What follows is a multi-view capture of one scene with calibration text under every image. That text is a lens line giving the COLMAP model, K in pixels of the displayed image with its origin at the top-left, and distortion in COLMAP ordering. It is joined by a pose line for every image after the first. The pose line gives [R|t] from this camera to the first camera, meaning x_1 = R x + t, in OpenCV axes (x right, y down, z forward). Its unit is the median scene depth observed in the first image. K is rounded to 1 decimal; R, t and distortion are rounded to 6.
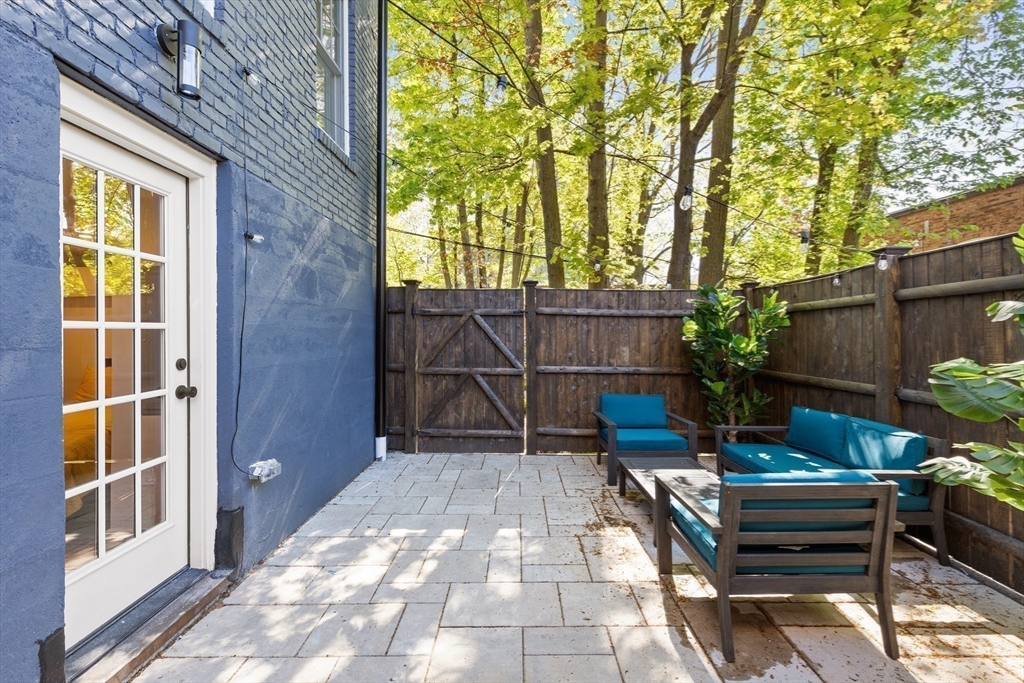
lens RADIAL K [[464.6, 0, 514.1], [0, 464.6, 332.0], [0, 0, 1]] dist [0.003639, -0.002038]
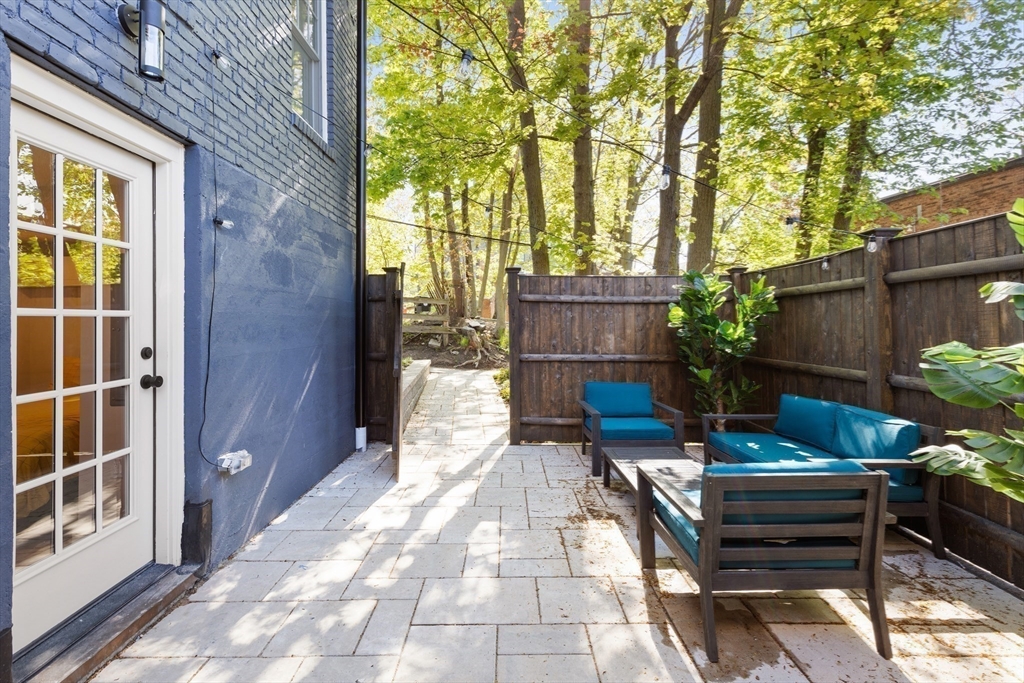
lens RADIAL K [[464.6, 0, 503.7], [0, 464.6, 317.1], [0, 0, 1]] dist [0.003639, -0.002038]
pose [[0.999957, -0.006359, -0.006706, 0.028851], [0.006291, 0.999929, -0.010139, 0.006581], [0.006770, 0.010096, 0.999926, 0.024604]]
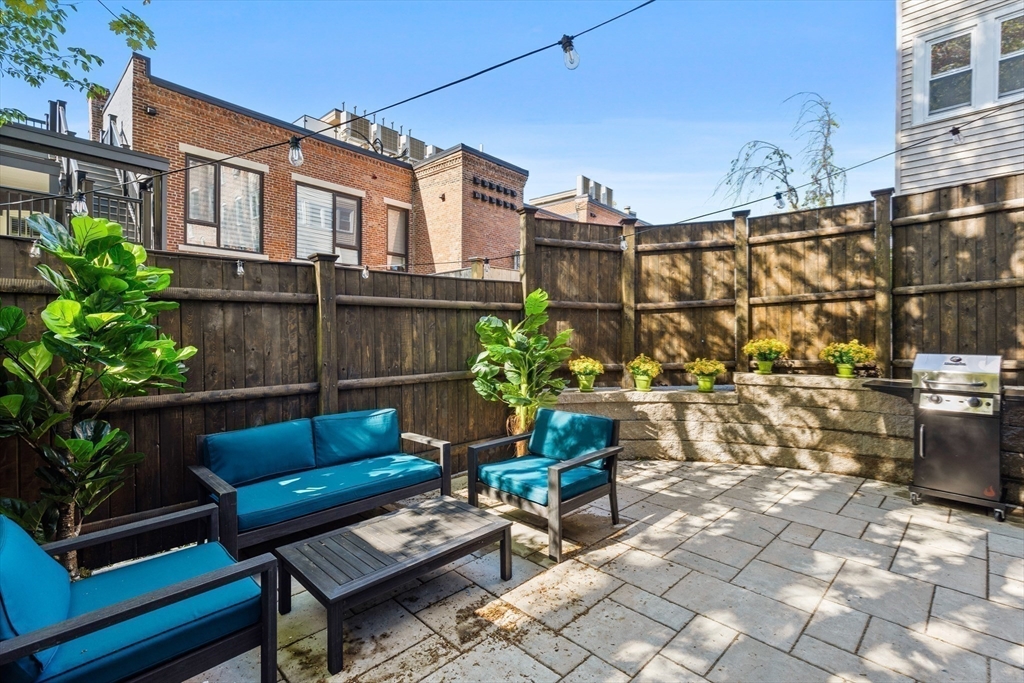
lens RADIAL K [[464.6, 0, 514.5], [0, 464.6, 342.9], [0, 0, 1]] dist [0.003639, -0.002038]
pose [[-0.707678, -0.001181, 0.706534, -0.270898], [0.006062, 0.999952, 0.007743, 0.020039], [-0.706509, 0.009763, -0.707637, 1.419336]]
